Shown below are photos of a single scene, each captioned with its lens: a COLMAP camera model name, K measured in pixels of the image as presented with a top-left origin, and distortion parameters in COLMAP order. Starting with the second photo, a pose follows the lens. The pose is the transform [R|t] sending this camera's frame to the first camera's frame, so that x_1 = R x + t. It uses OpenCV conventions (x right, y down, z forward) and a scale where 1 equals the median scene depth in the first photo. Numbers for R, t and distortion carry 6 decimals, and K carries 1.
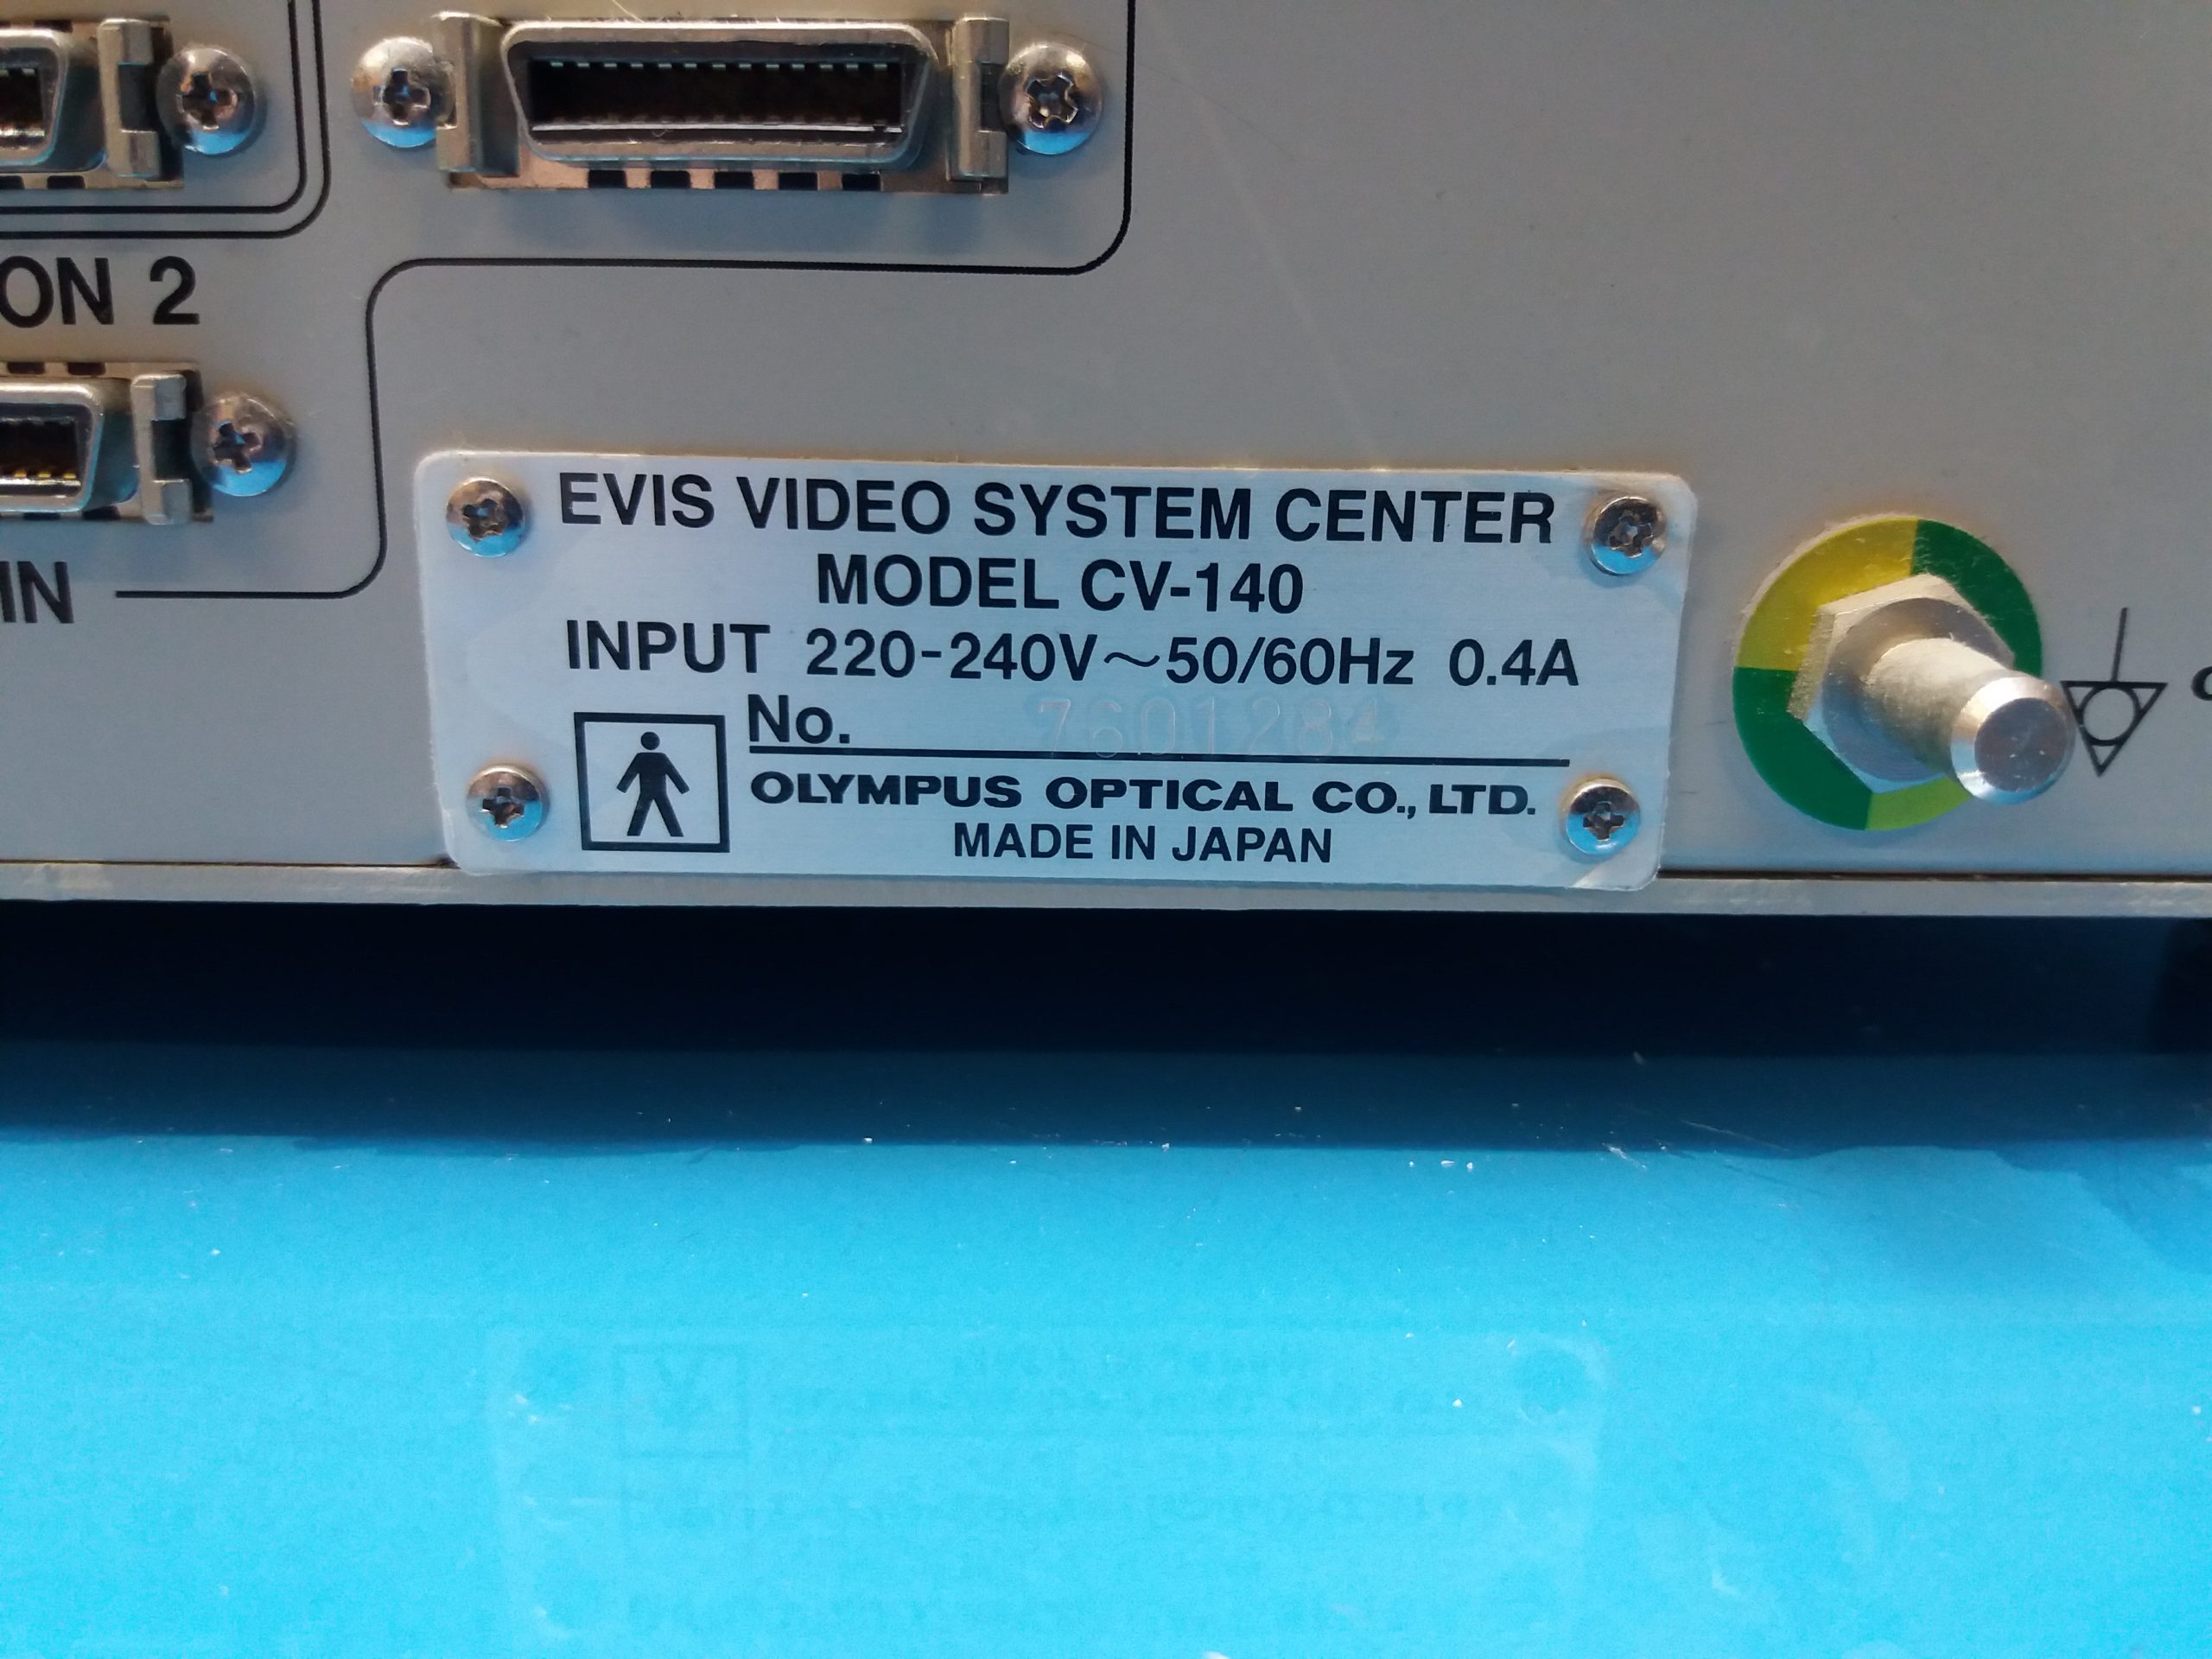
lens RADIAL K [[1829.6, 0, 1106.0], [0, 1829.6, 829.5], [0, 0, 1]] dist [0.242239, -0.731936]
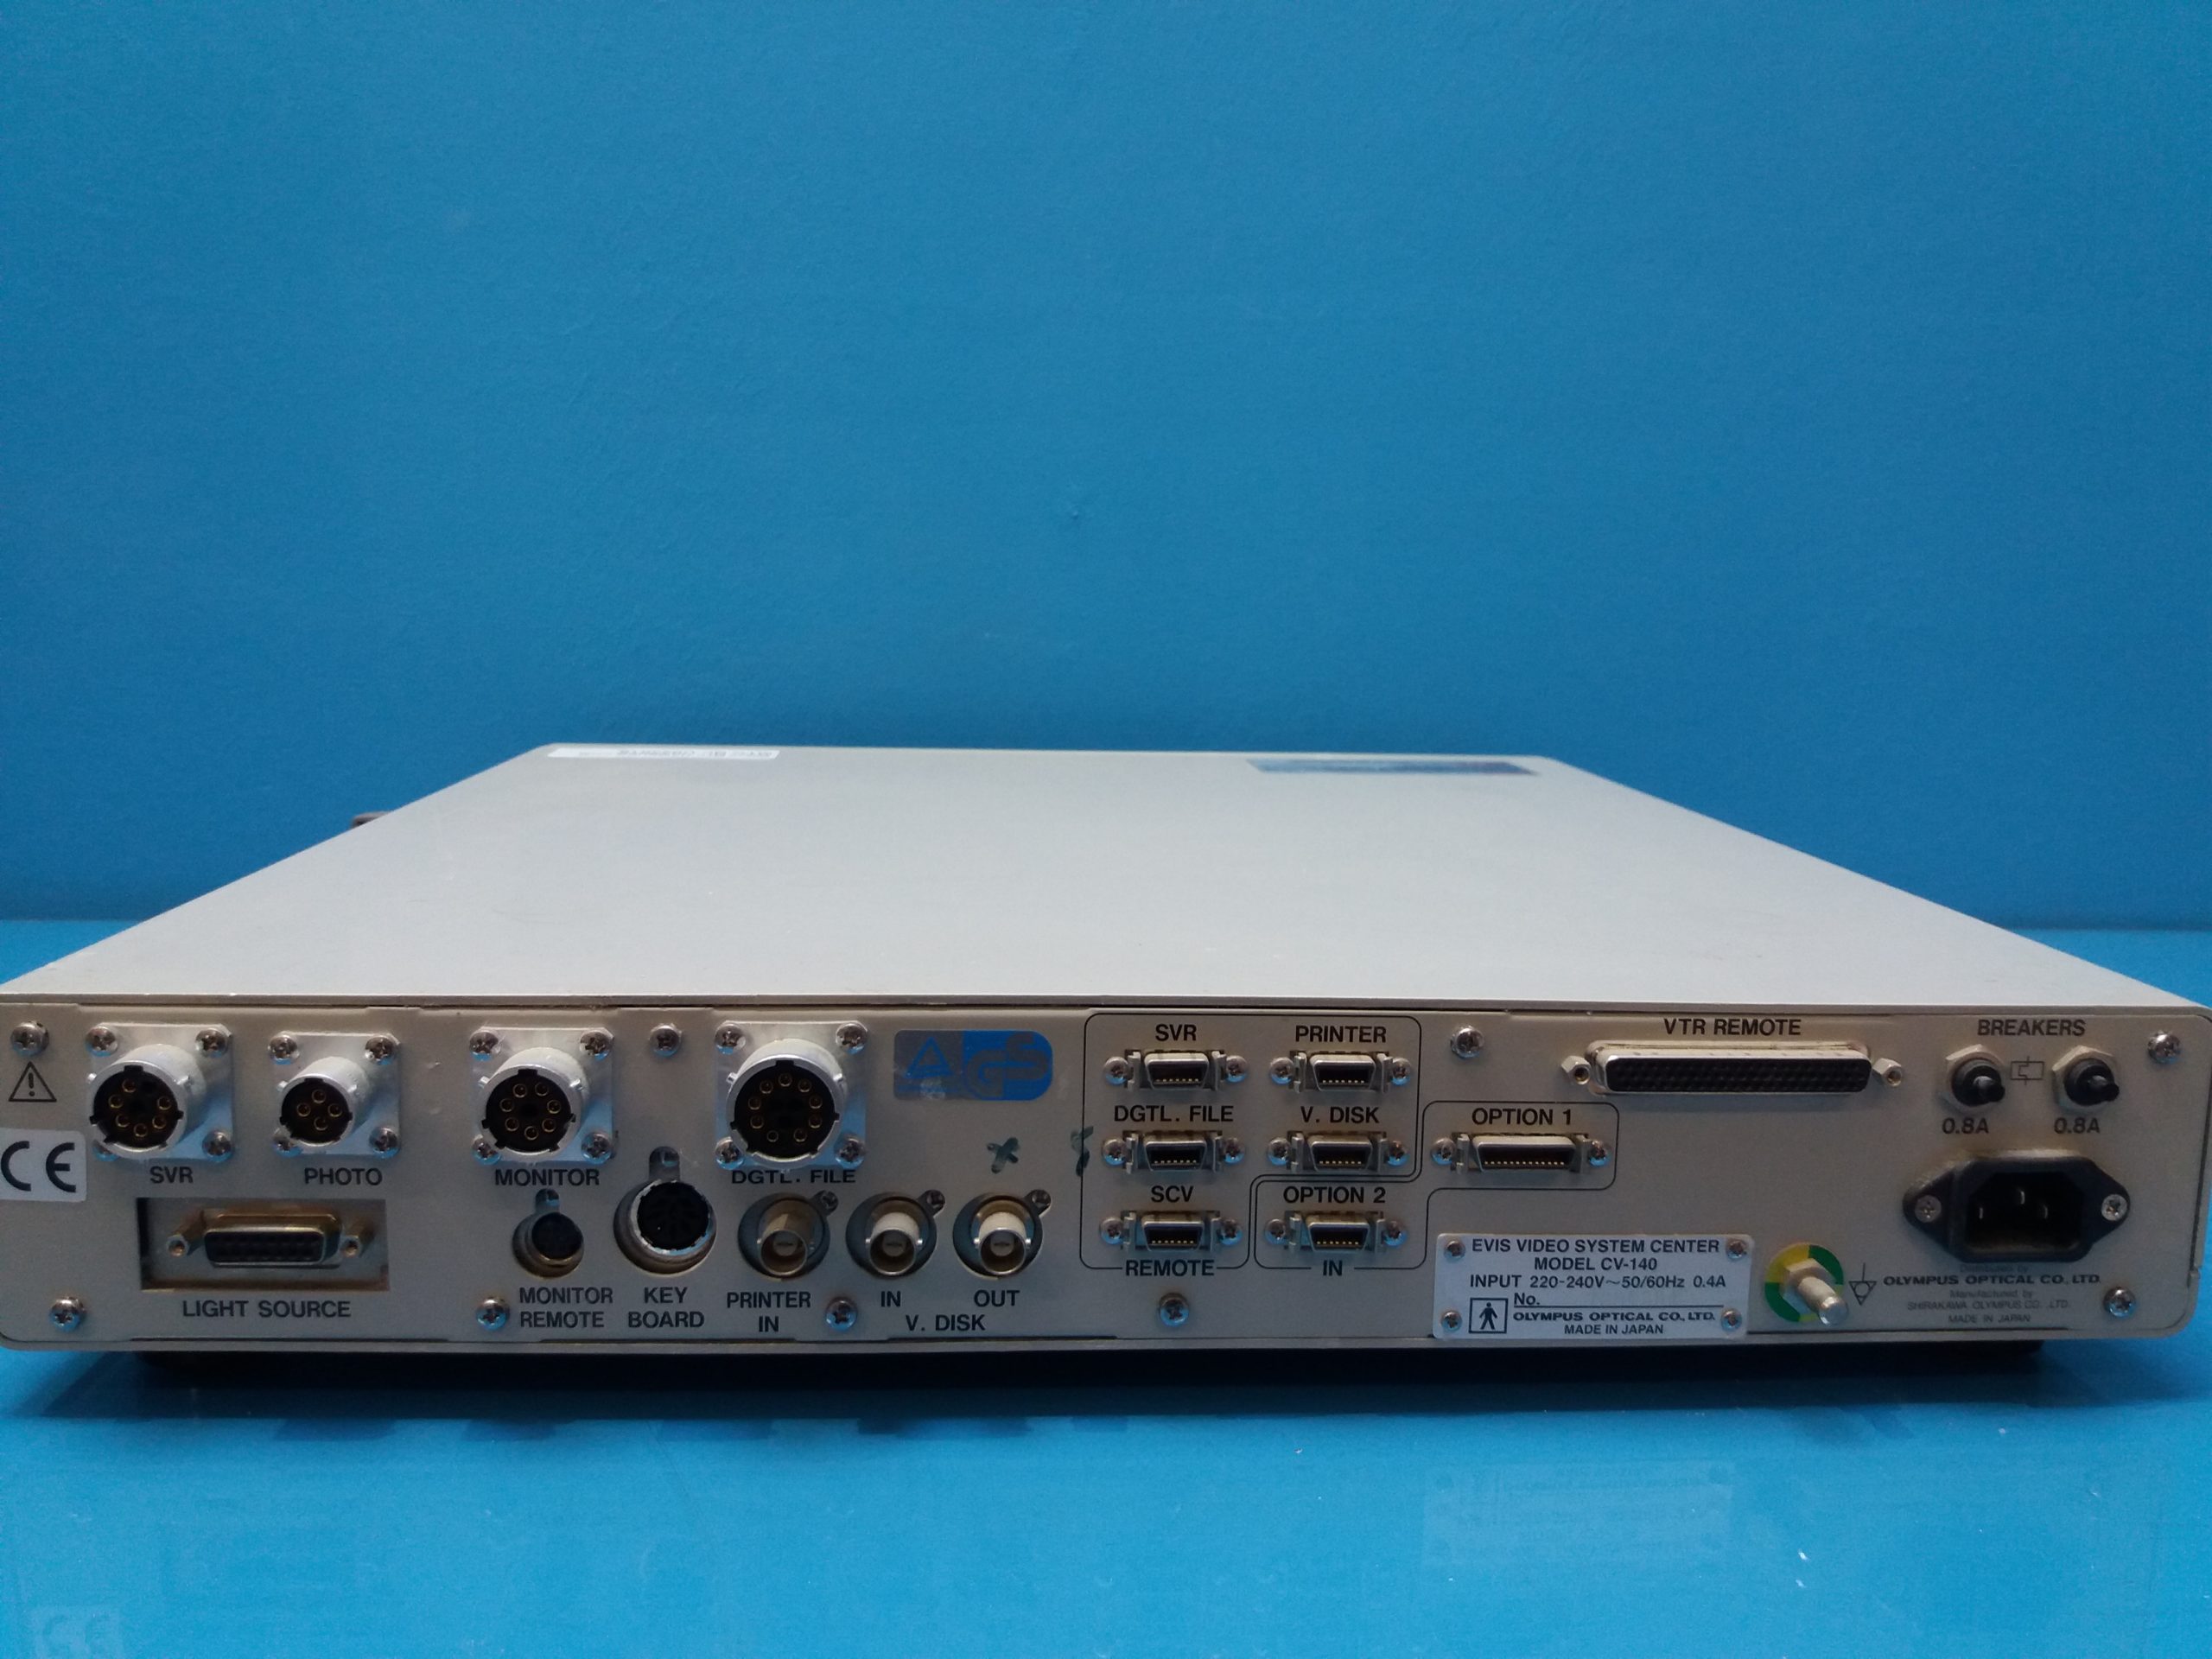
lens RADIAL K [[1793.9, 0, 1106.0], [0, 1793.9, 829.5], [0, 0, 1]] dist [-0.037030, -0.011691]
pose [[0.999731, 0.000268, 0.023202, -1.134709], [0.002805, 0.991204, -0.132317, -0.541588], [-0.023034, 0.132346, 0.990936, -2.802911]]
